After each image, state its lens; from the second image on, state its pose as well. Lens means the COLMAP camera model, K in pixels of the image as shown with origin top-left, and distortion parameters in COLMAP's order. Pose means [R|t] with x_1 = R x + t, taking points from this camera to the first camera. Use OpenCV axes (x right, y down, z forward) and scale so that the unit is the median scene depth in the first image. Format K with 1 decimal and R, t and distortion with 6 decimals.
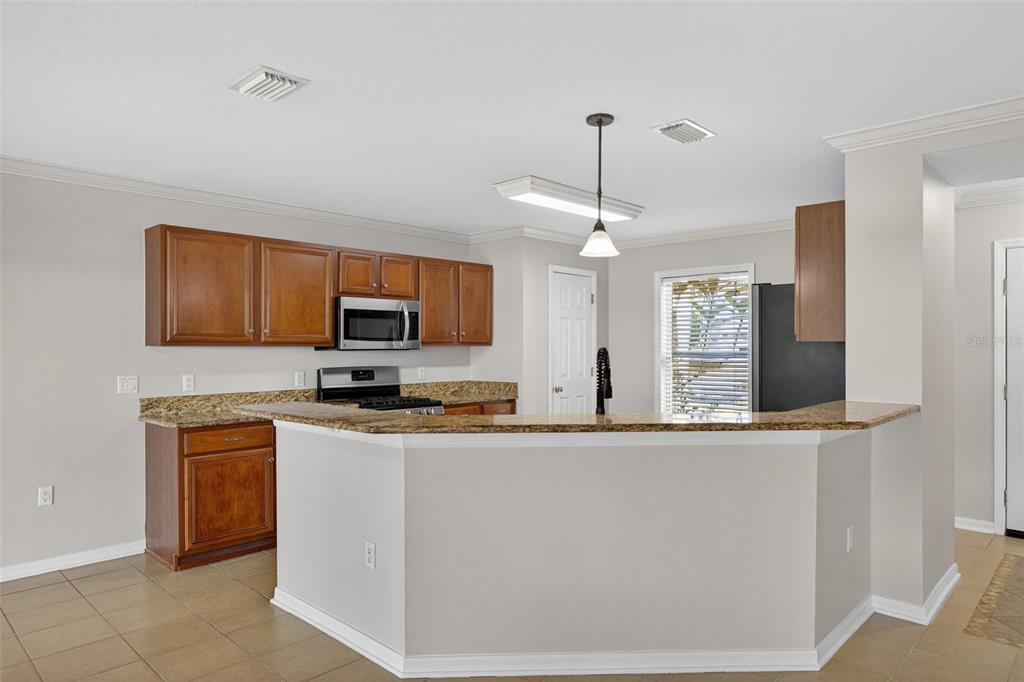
lens RADIAL K [[645.2, 0, 518.5], [0, 645.2, 342.1], [0, 0, 1]] dist [0.002654, -0.000222]
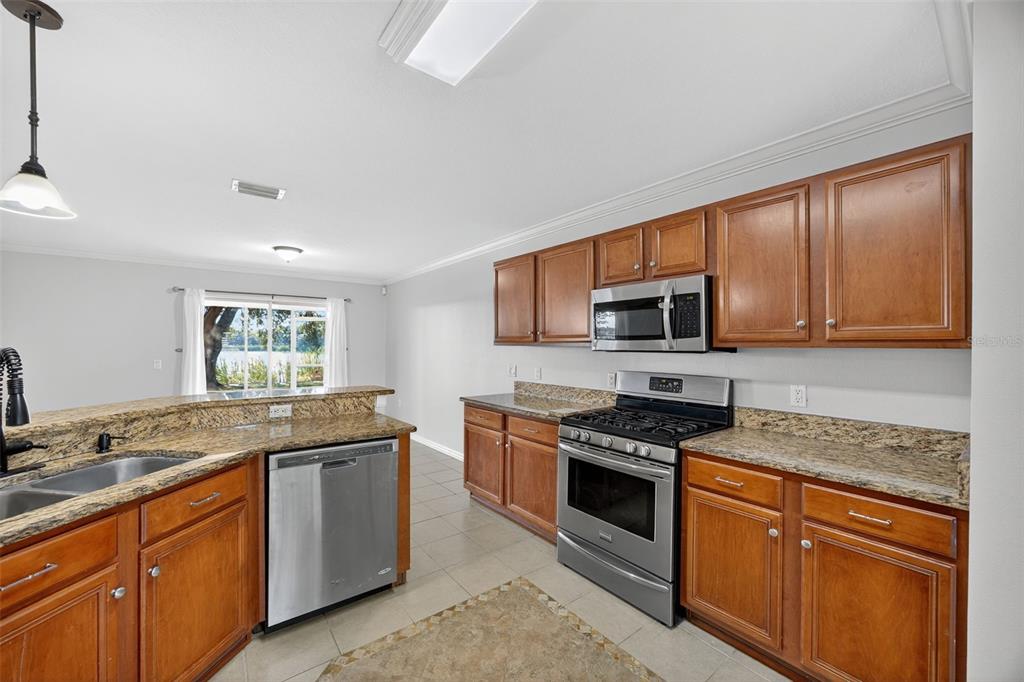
lens RADIAL K [[394.1, 0, 516.0], [0, 394.1, 341.6], [0, 0, 1]] dist [-0.017388, -0.000211]
pose [[-0.136873, -0.007429, -0.990561, 0.271367], [0.001953, 0.999968, -0.007770, 0.003795], [0.990587, -0.002998, -0.136854, 0.977815]]
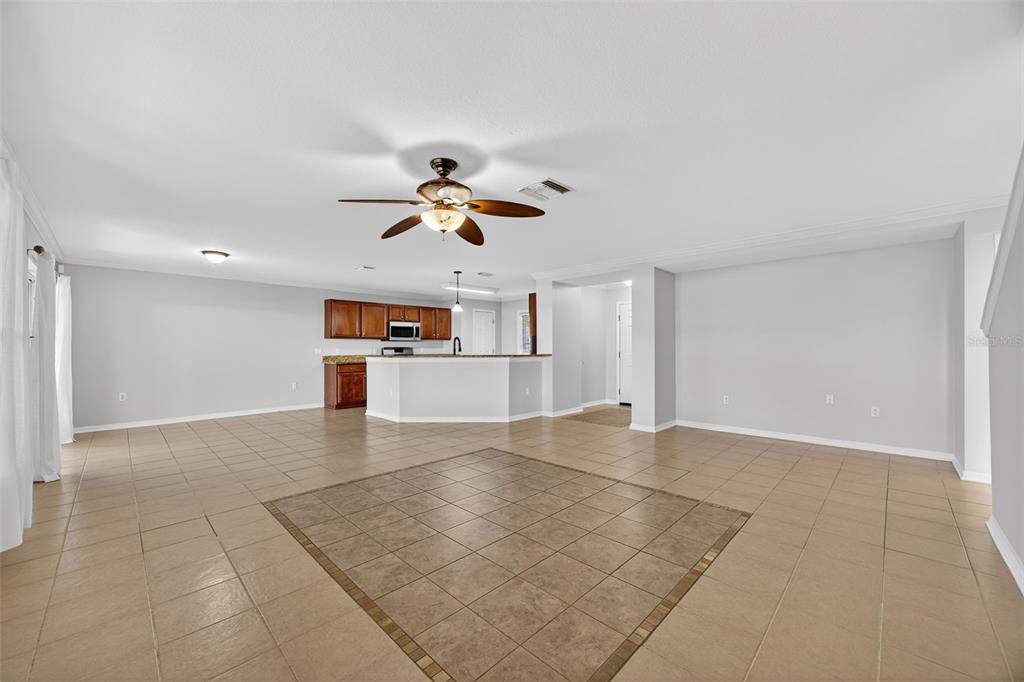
lens RADIAL K [[394.1, 0, 509.2], [0, 394.1, 345.3], [0, 0, 1]] dist [-0.017388, -0.000211]
pose [[0.999824, -0.000648, -0.018725, 0.279212], [0.000669, 0.999999, 0.001136, 0.031122], [0.018724, -0.001148, 0.999824, -0.710846]]
